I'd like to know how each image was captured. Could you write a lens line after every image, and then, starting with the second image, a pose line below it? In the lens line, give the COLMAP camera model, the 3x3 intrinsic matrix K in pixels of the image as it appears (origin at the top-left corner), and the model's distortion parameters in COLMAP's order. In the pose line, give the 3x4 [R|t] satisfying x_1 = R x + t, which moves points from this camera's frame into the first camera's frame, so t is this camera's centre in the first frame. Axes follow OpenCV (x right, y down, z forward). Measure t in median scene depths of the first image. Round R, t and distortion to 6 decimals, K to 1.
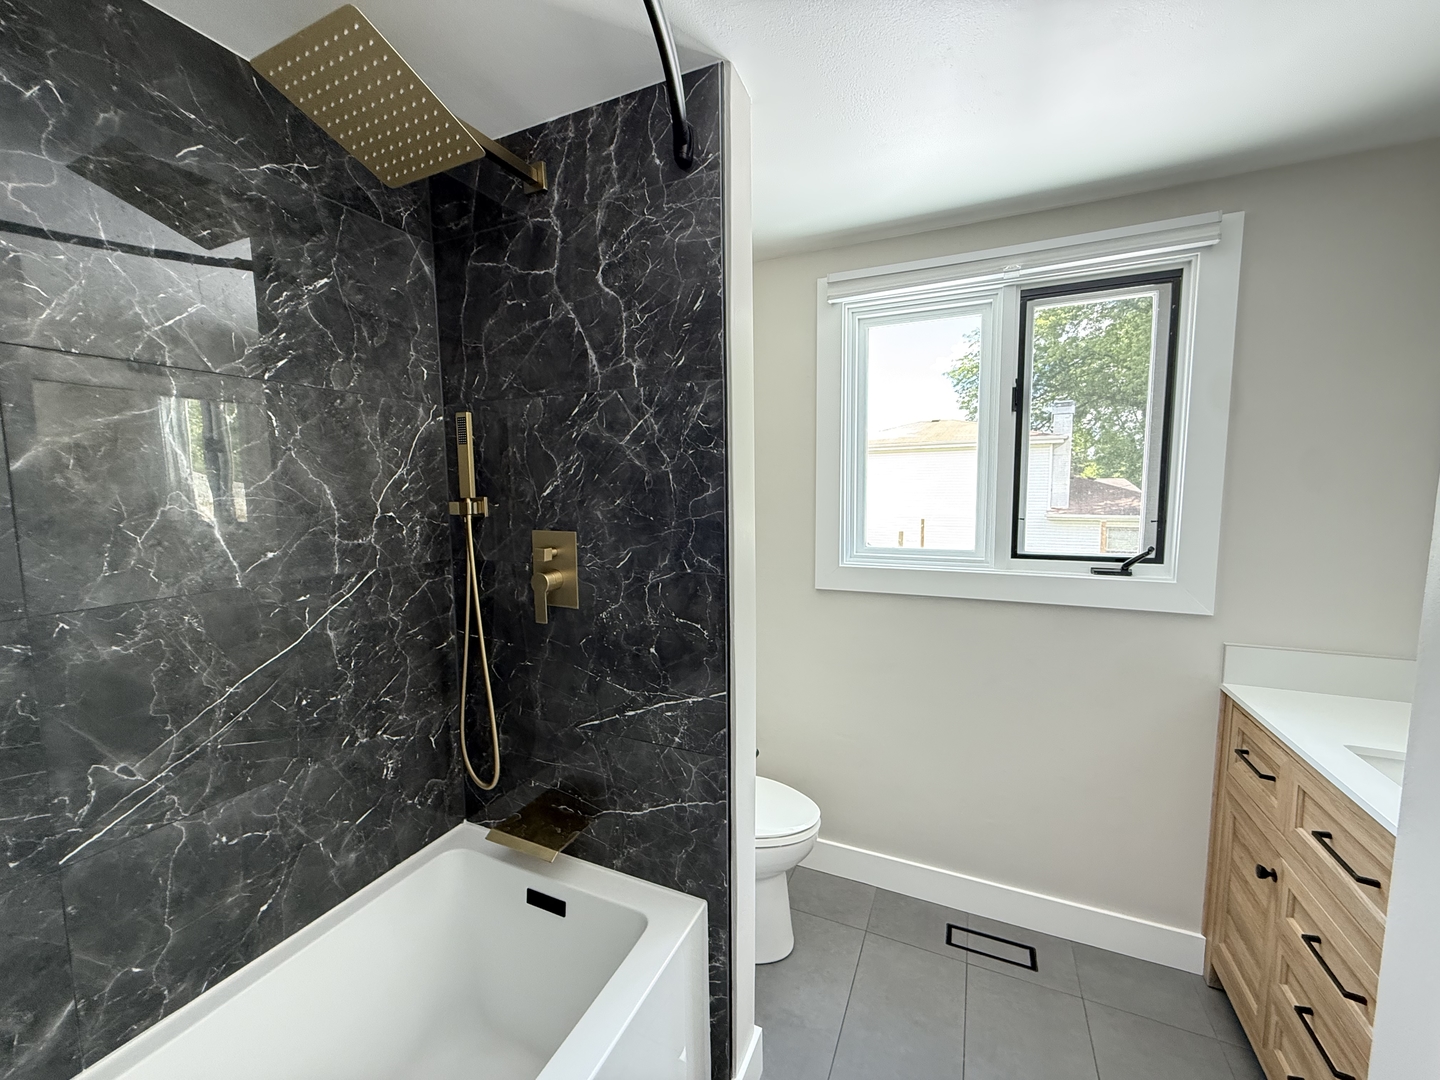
lens RADIAL K [[573.2, 0, 716.2], [0, 573.2, 540.9], [0, 0, 1]] dist [-0.000668, 0.000218]
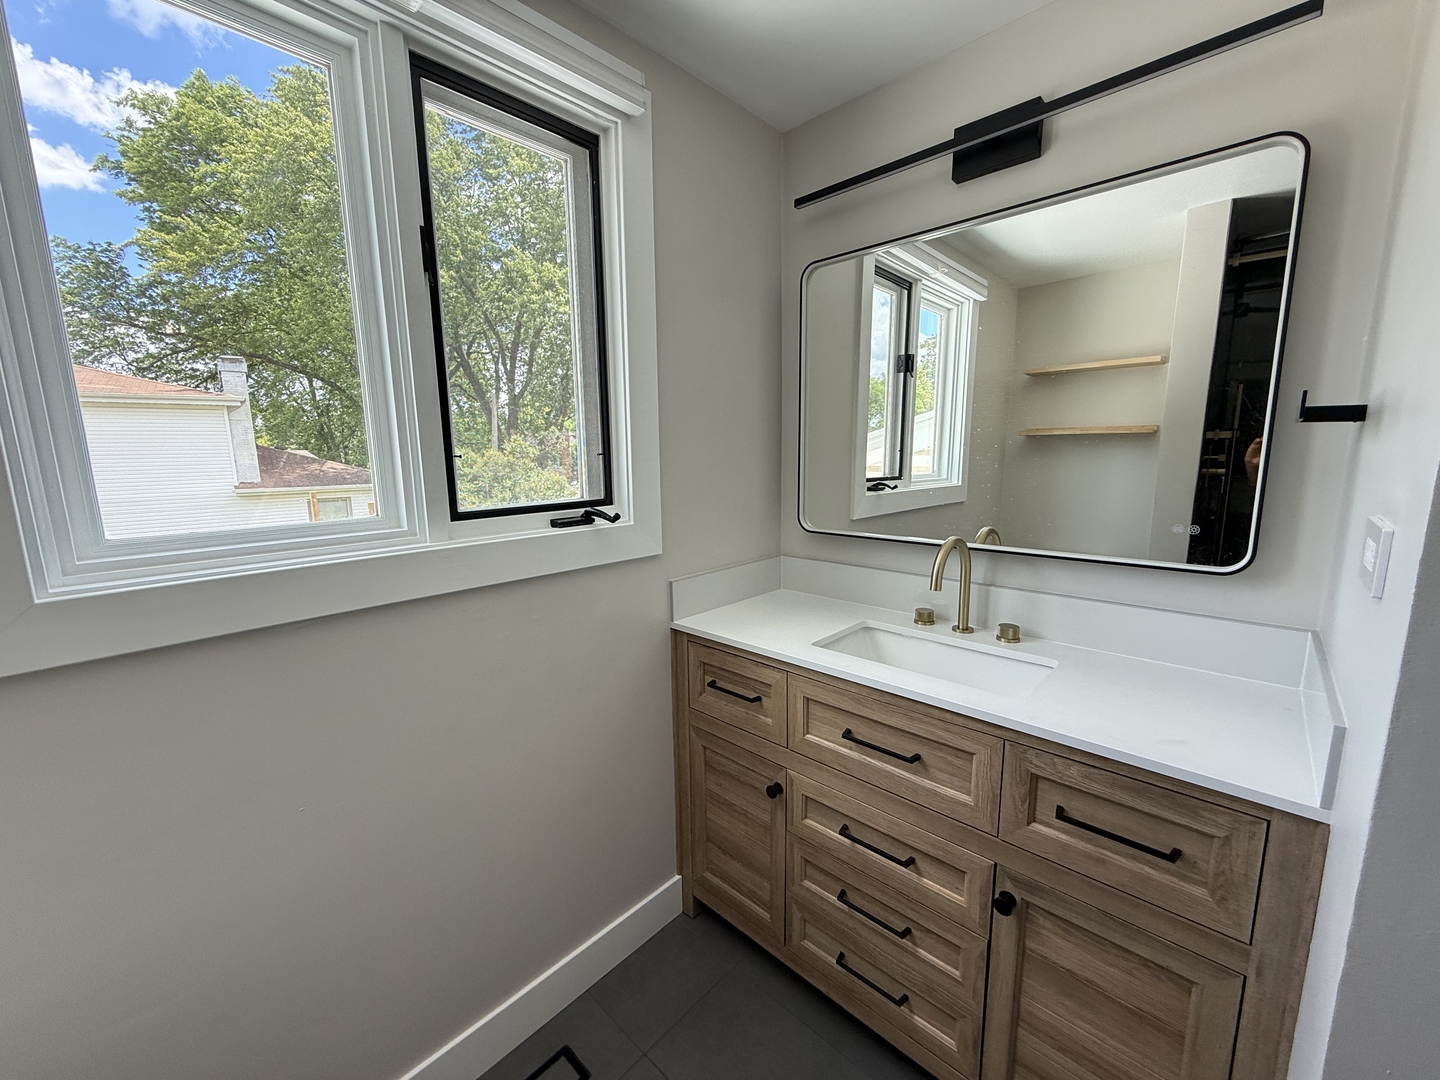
lens RADIAL K [[573.2, 0, 711.3], [0, 573.2, 541.5], [0, 0, 1]] dist [-0.000668, 0.000218]
pose [[0.328271, -0.147108, 0.933058, 0.030604], [0.102902, 0.987489, 0.119487, 0.008329], [-0.938962, 0.056789, 0.339302, 0.606905]]
